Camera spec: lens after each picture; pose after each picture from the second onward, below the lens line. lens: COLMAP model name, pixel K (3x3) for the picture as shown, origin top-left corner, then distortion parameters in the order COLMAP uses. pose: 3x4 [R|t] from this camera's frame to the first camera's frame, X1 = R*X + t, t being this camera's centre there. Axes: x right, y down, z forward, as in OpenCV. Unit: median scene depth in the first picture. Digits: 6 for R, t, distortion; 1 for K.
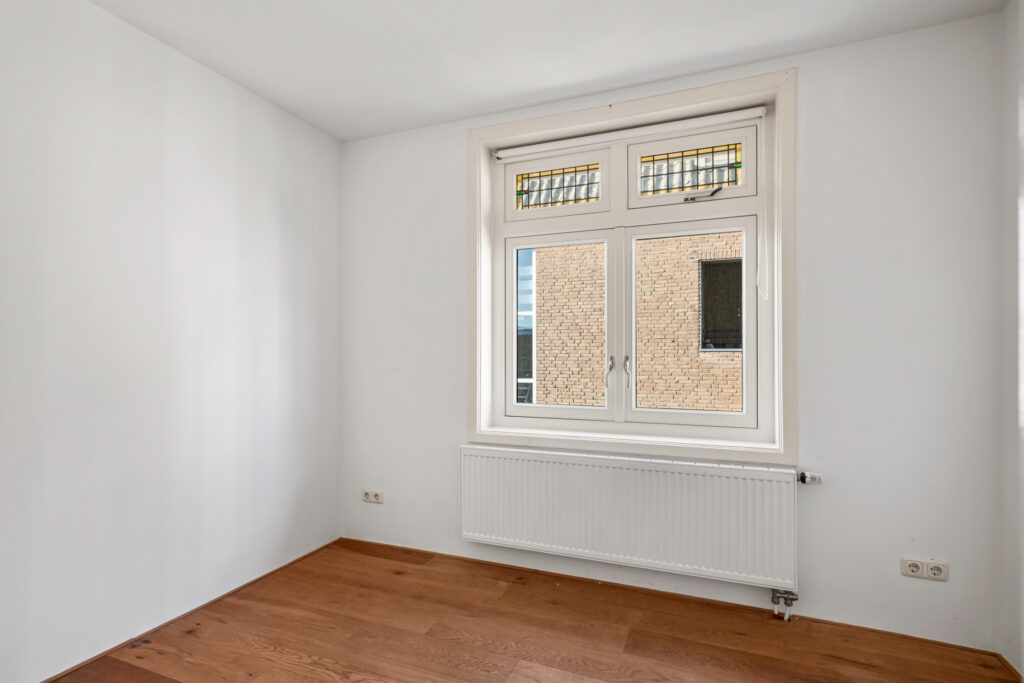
lens RADIAL K [[494.0, 0, 509.6], [0, 494.0, 340.7], [0, 0, 1]] dist [-0.001108, 0.000819]
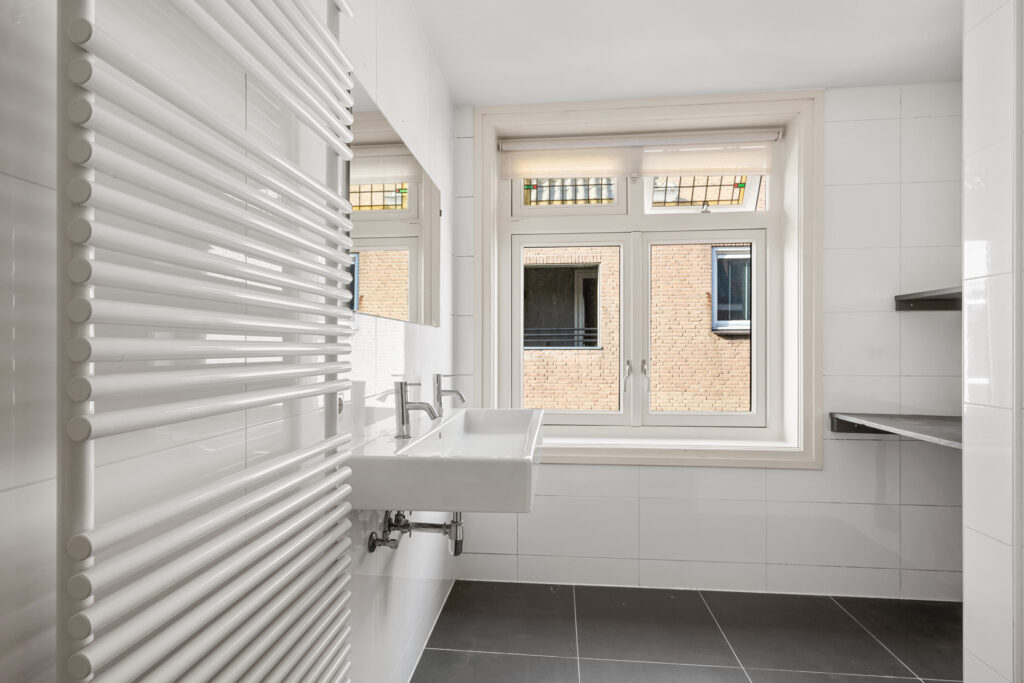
lens RADIAL K [[489.7, 0, 510.7], [0, 489.7, 350.3], [0, 0, 1]] dist [0.000325, 0.000198]
pose [[0.960367, 0.005867, 0.278677, -0.269629], [-0.009186, 0.999902, 0.010607, 0.002509], [-0.278588, -0.012747, 0.960326, 0.107359]]
